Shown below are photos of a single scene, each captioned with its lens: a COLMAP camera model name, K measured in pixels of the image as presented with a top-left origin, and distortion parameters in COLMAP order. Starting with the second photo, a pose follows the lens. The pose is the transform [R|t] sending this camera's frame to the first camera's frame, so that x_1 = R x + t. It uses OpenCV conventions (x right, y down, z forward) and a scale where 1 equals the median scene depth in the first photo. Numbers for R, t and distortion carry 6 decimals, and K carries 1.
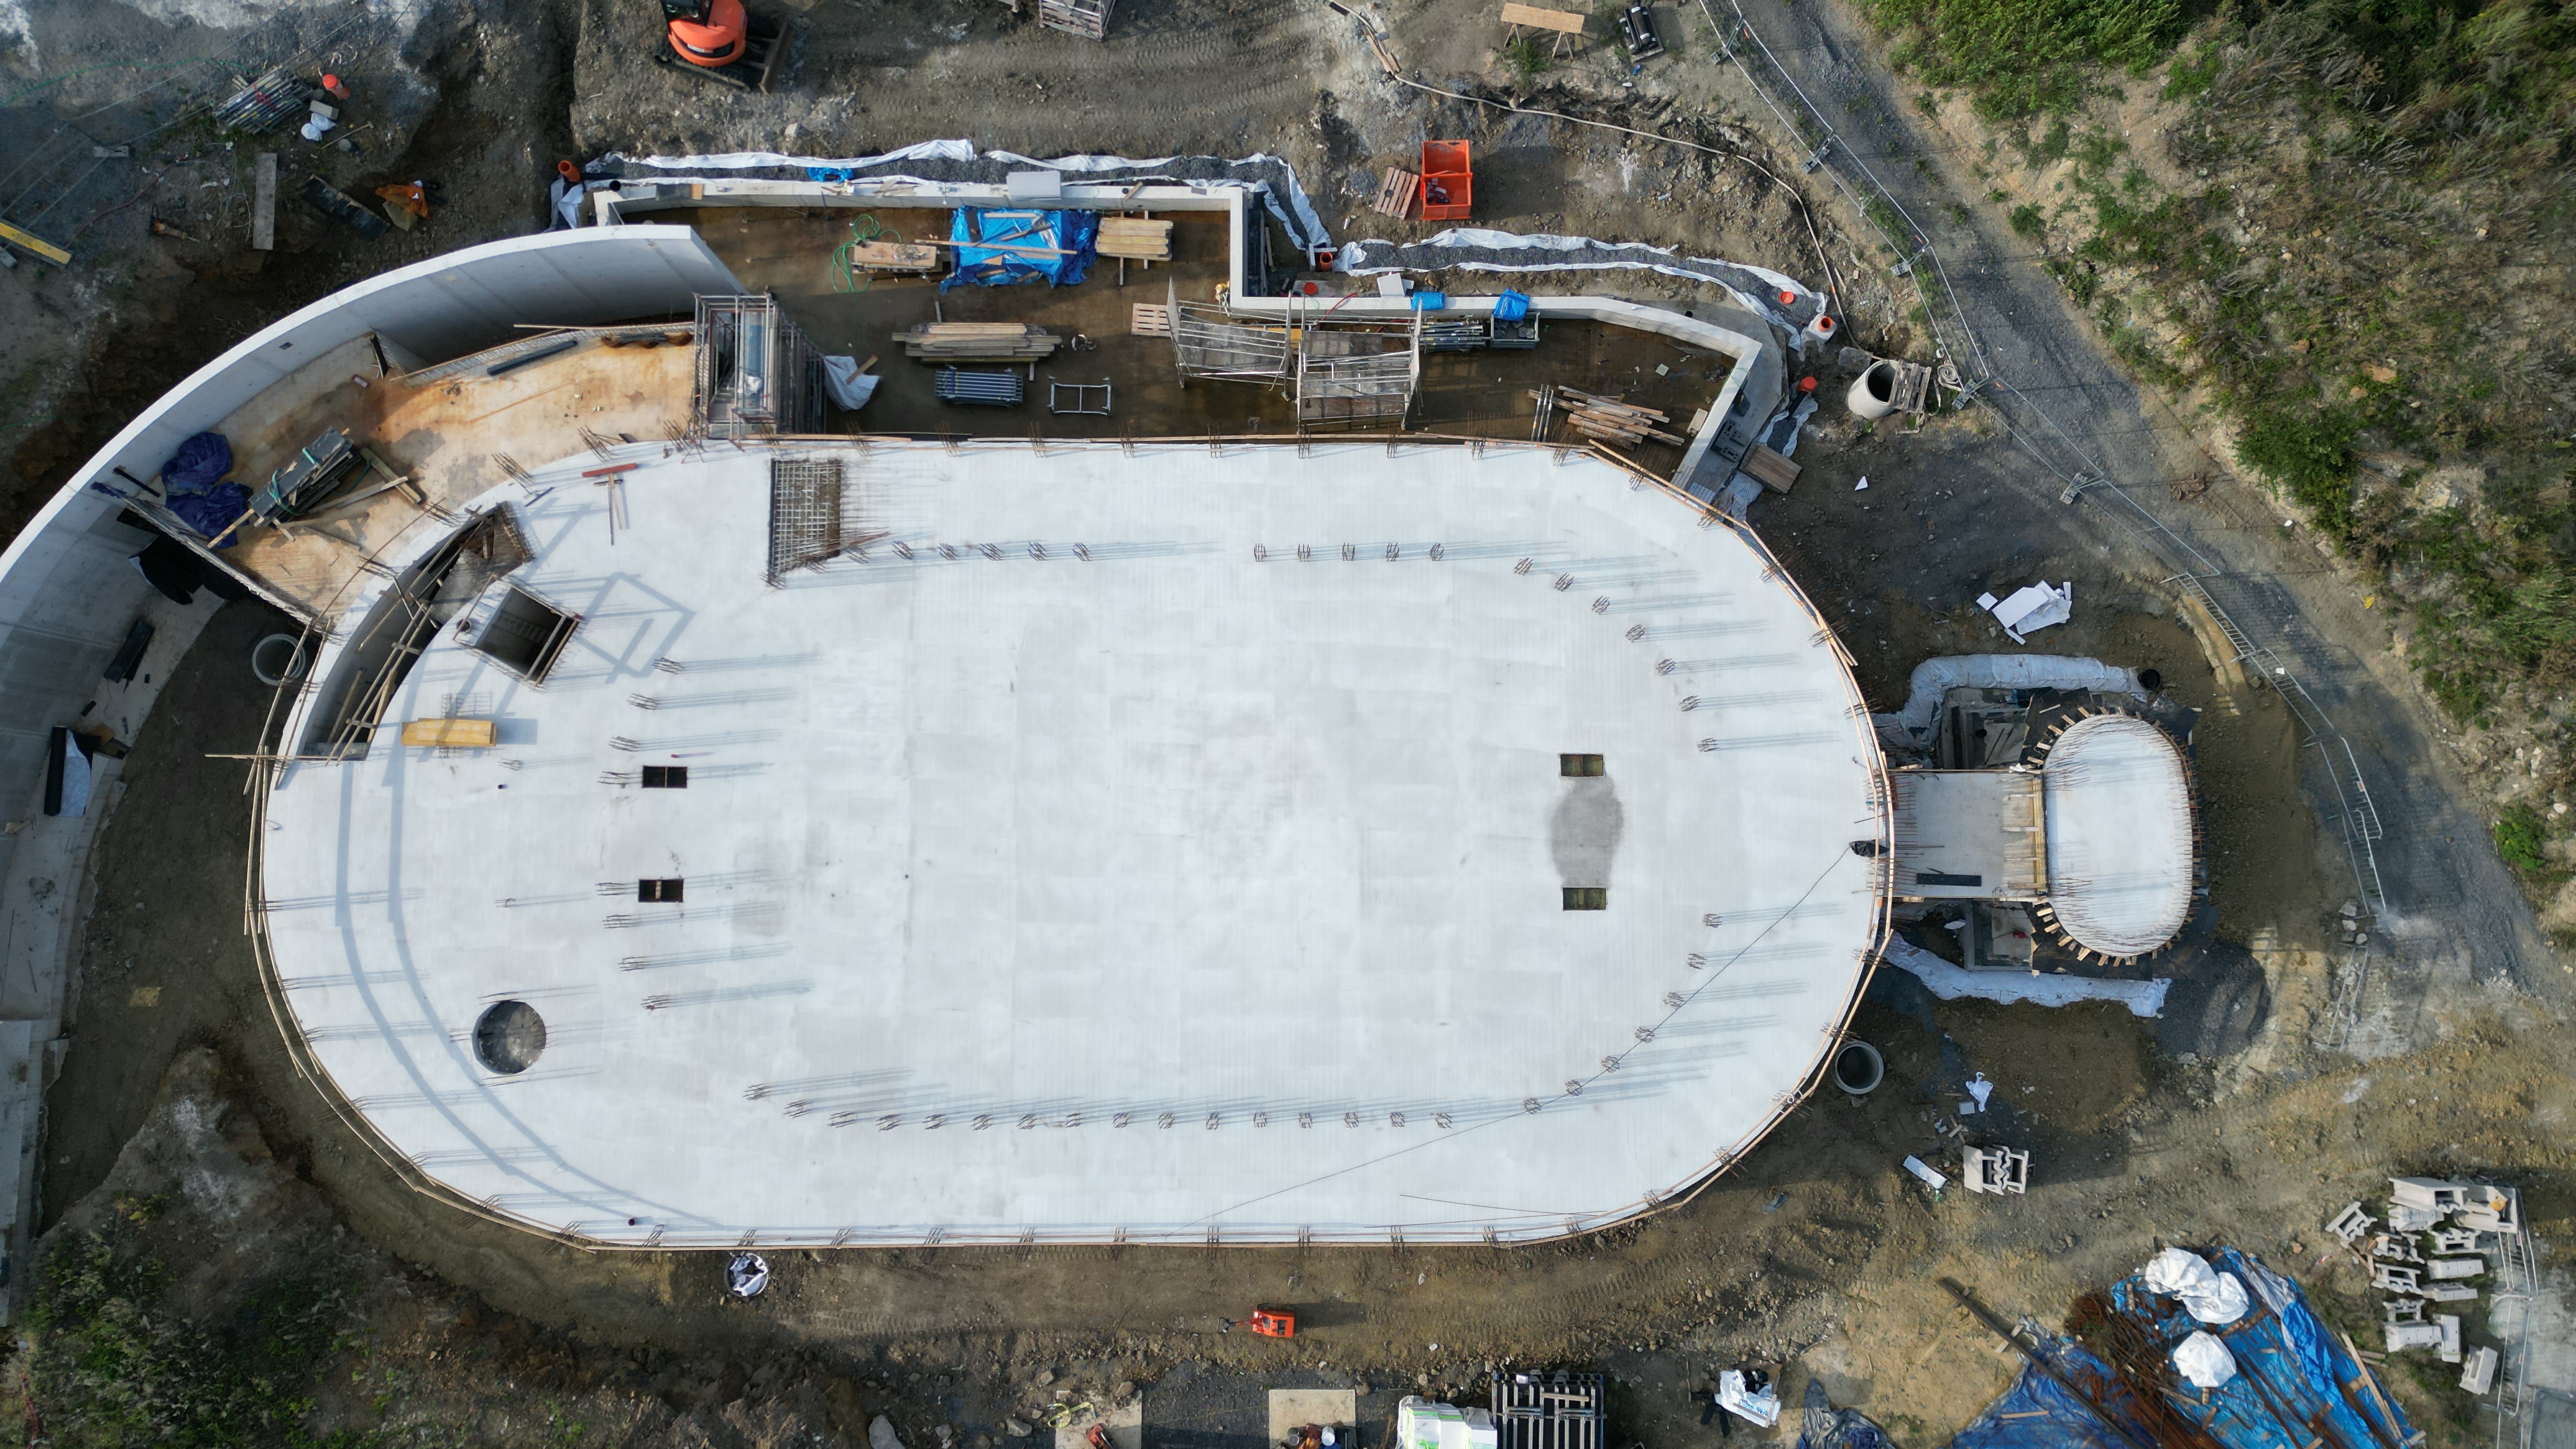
lens RADIAL K [[1827.1, 0, 1288.0], [0, 1827.1, 724.5], [0, 0, 1]] dist [0.041491, -0.000861]
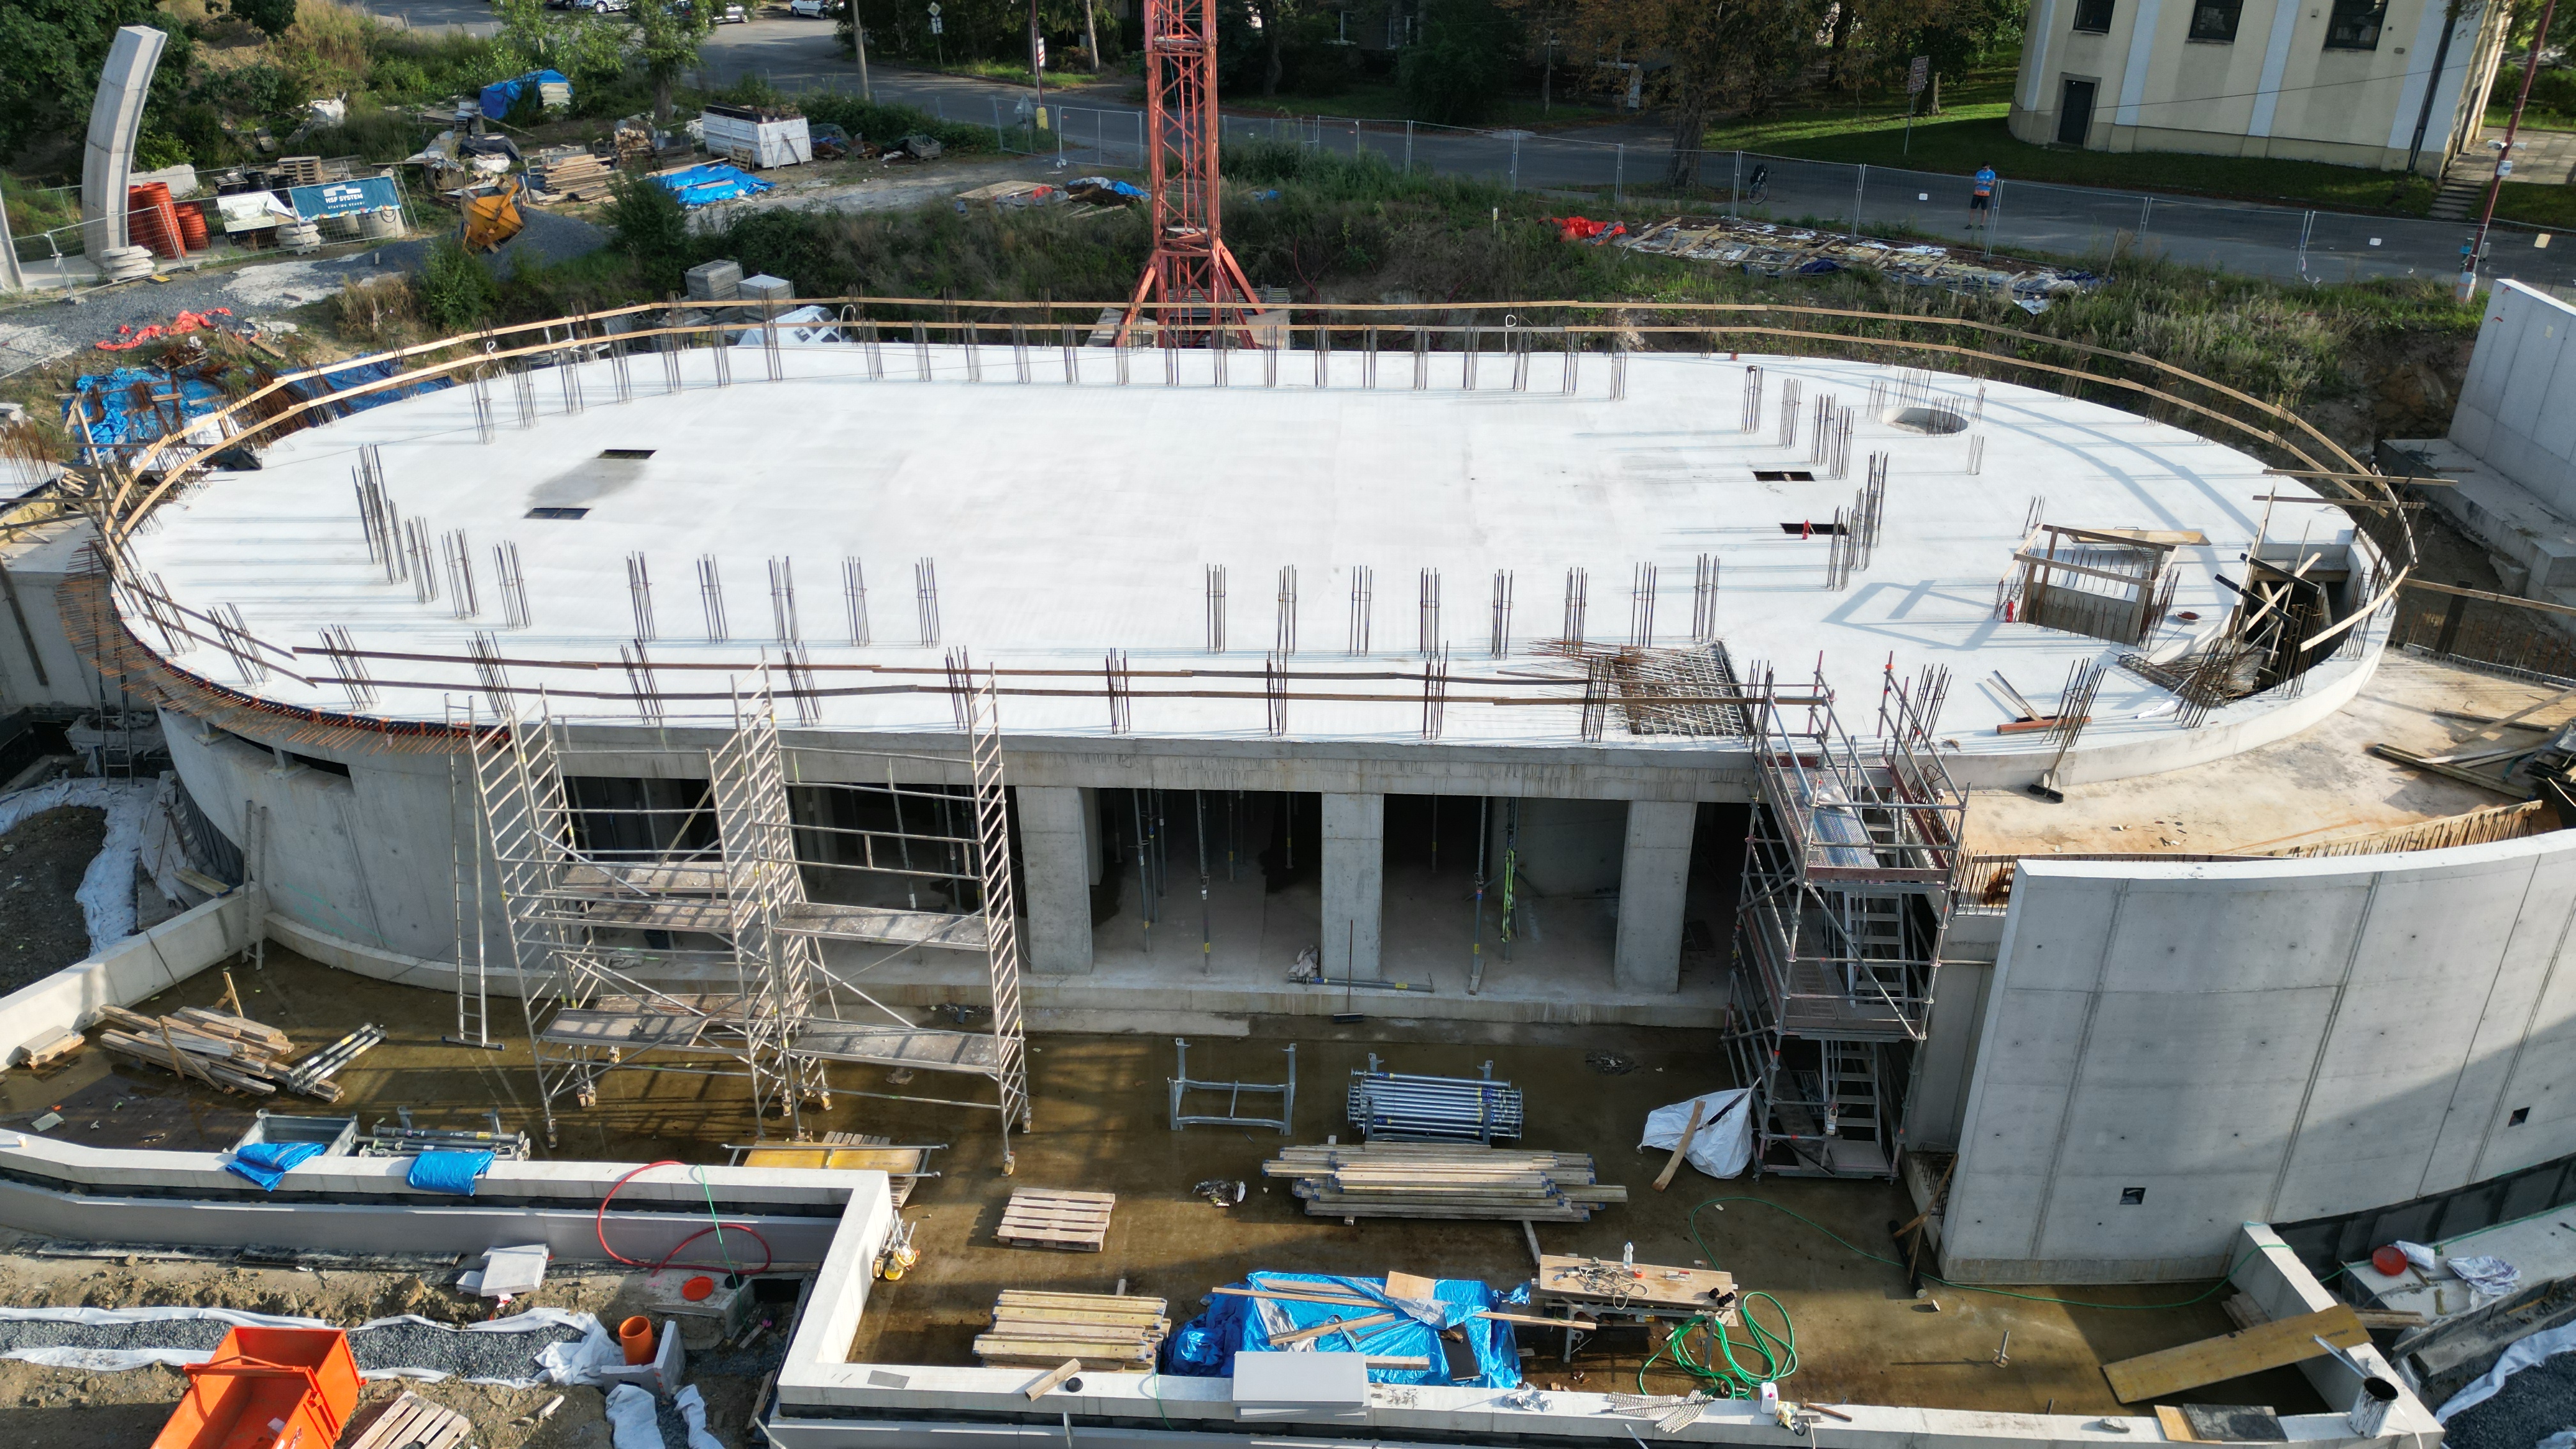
lens RADIAL K [[1783.4, 0, 1314.2], [0, 1783.4, 720.5], [0, 0, 1]] dist [0.064098, -0.055125]
pose [[-0.999155, -0.020859, 0.035414, -0.159619], [0.040654, -0.374953, 0.926152, -0.626818], [-0.006040, 0.926809, 0.375485, 0.761424]]
